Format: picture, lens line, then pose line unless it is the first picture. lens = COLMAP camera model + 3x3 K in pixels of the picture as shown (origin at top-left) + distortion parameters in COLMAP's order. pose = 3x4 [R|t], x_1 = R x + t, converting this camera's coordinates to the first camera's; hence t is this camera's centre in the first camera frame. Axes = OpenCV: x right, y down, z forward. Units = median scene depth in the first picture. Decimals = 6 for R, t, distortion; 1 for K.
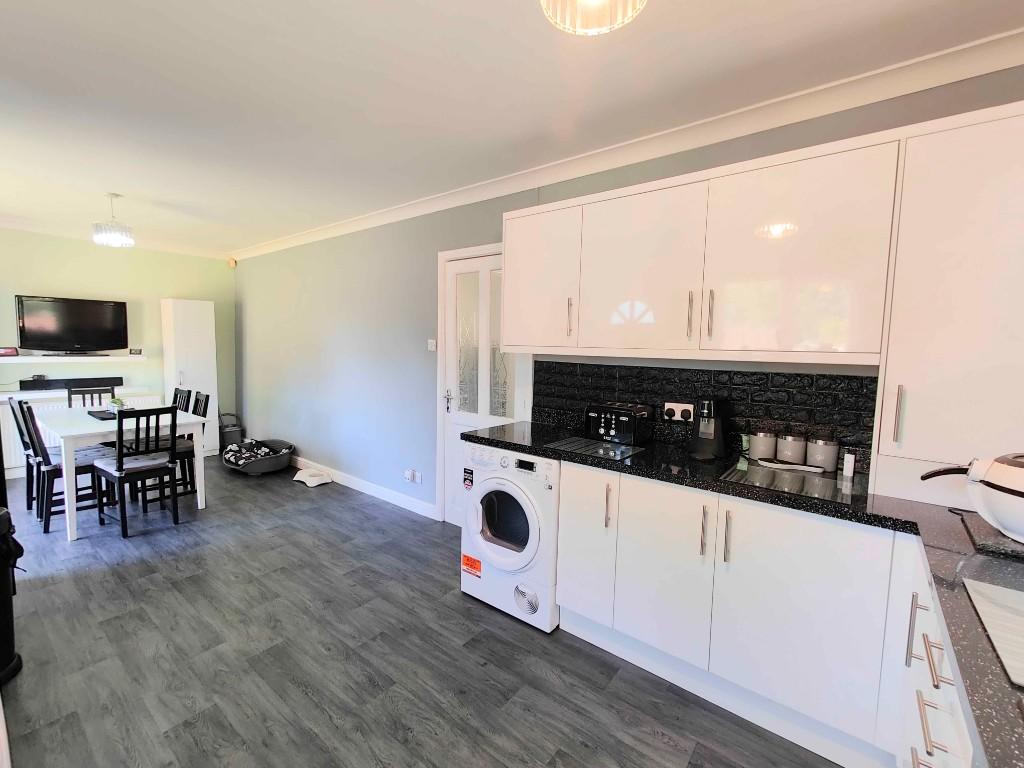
lens RADIAL K [[453.9, 0, 508.3], [0, 453.9, 387.3], [0, 0, 1]] dist [0.015557, 0.001458]
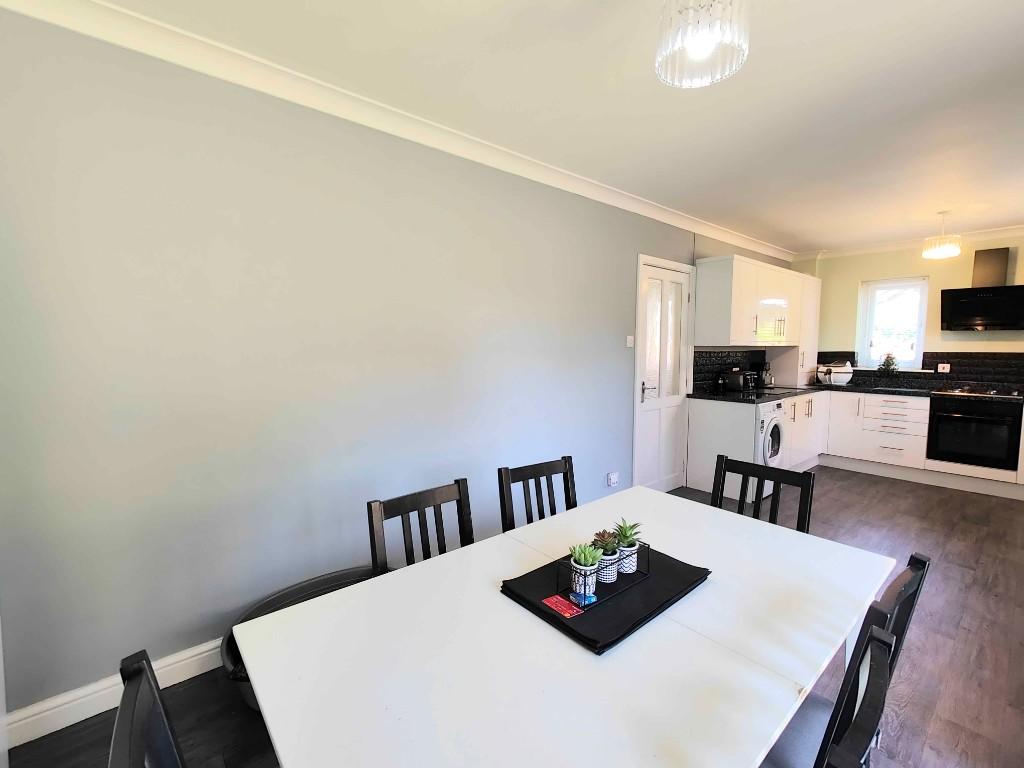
lens RADIAL K [[453.9, 0, 516.7], [0, 453.9, 377.8], [0, 0, 1]] dist [0.015557, 0.001458]
pose [[0.168801, -0.089027, 0.981621, -1.519339], [0.094733, 0.992767, 0.073747, -0.137262], [-0.981087, 0.080543, 0.176014, 1.330899]]
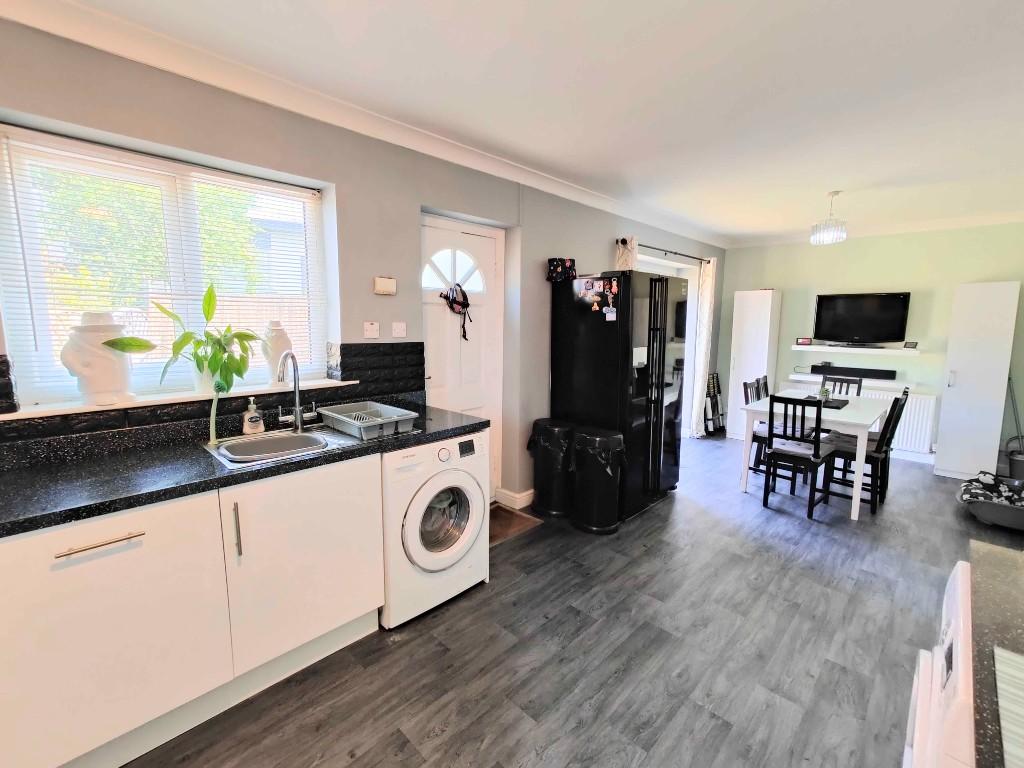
lens RADIAL K [[453.9, 0, 511.6], [0, 453.9, 381.1], [0, 0, 1]] dist [0.015557, 0.001458]
pose [[-0.096928, 0.115928, -0.988517, 0.340667], [-0.114328, 0.985322, 0.126764, -0.055318], [0.988703, 0.125303, -0.082251, 0.494160]]
